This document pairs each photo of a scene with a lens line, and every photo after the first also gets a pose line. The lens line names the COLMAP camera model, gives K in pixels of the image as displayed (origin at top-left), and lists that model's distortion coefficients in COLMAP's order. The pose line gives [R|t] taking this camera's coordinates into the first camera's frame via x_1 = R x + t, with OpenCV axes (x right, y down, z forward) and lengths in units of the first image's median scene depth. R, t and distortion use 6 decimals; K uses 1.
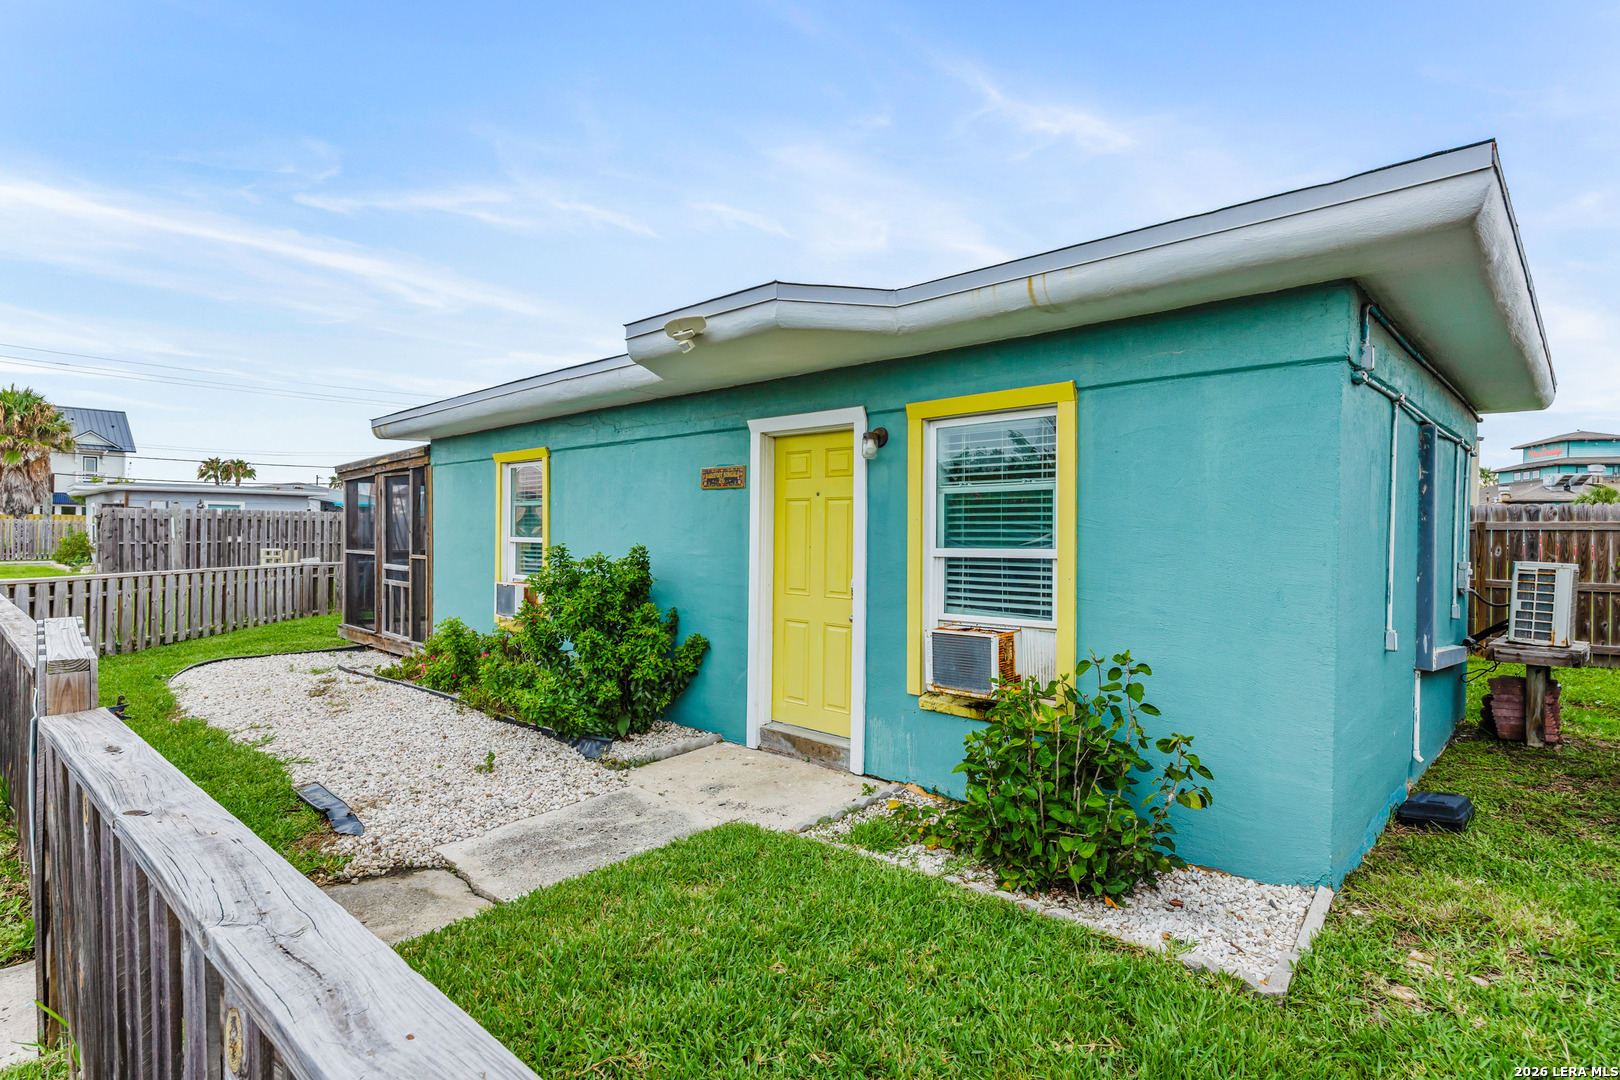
lens RADIAL K [[845.0, 0, 810.2], [0, 845.0, 541.1], [0, 0, 1]] dist [-0.001116, -0.000120]
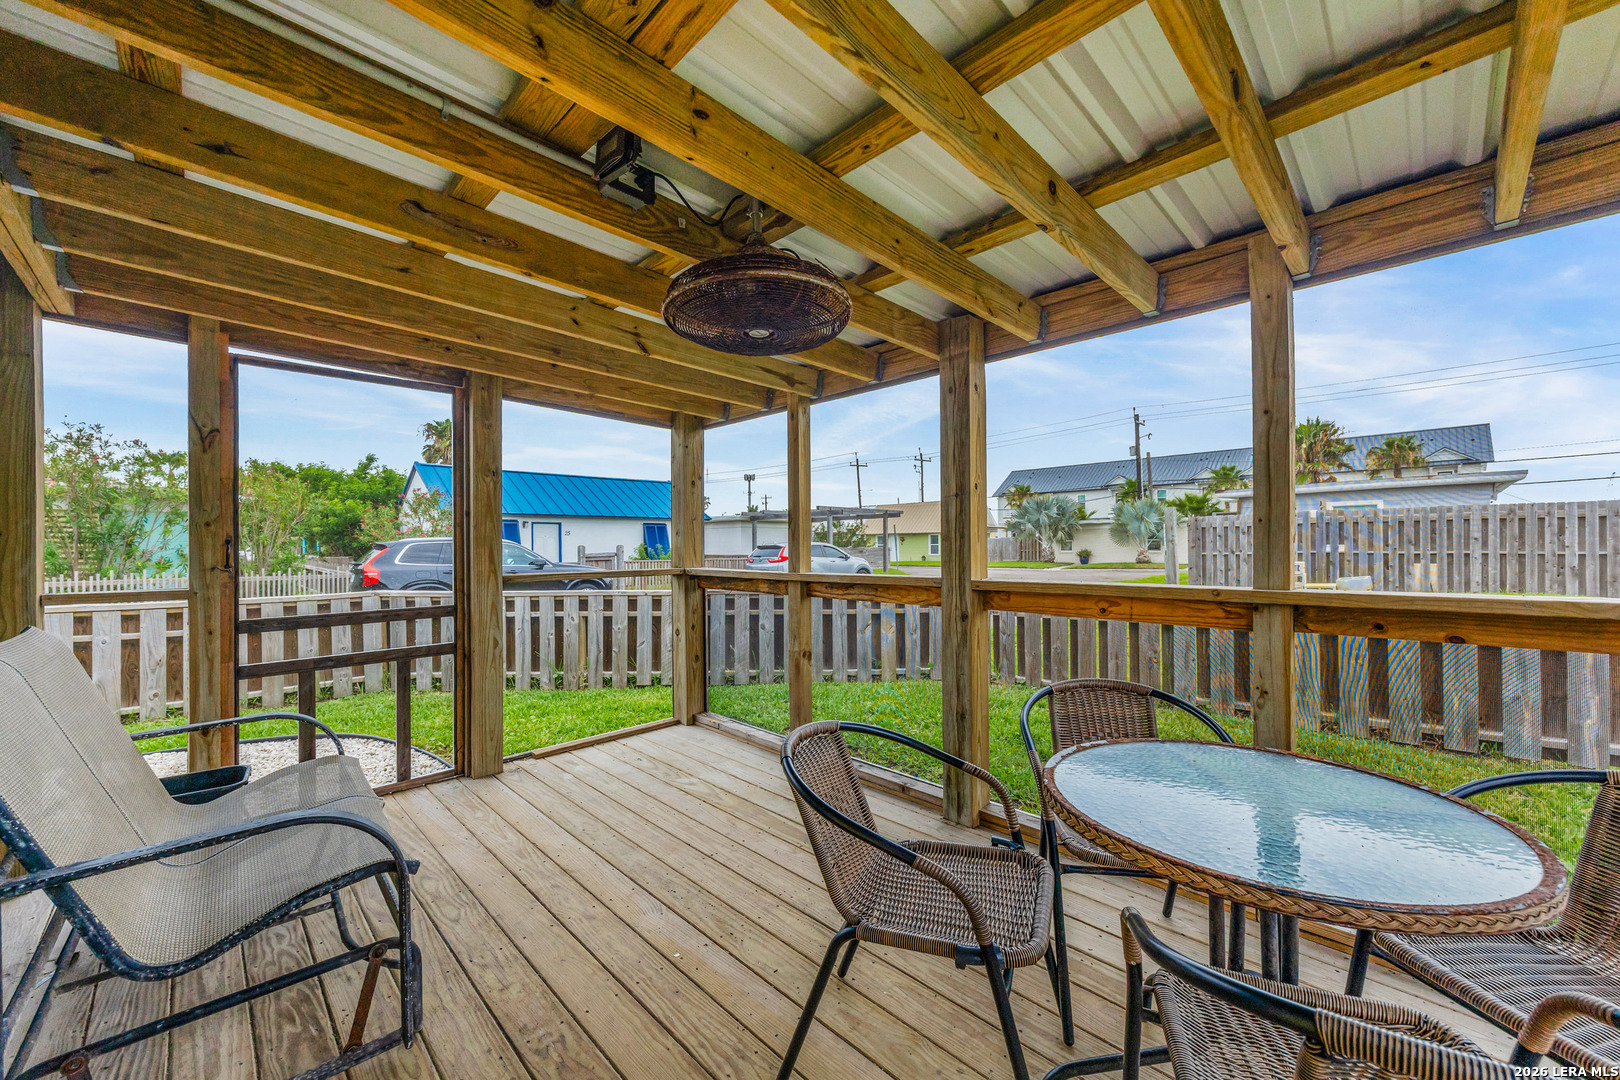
lens RADIAL K [[619.8, 0, 810.9], [0, 619.8, 543.5], [0, 0, 1]] dist [-0.000133, -0.000001]
pose [[-0.039639, -0.015621, -0.999092, -0.099460], [0.003001, 0.999871, -0.015752, 0.000820], [0.999210, -0.003623, -0.039587, 0.552386]]
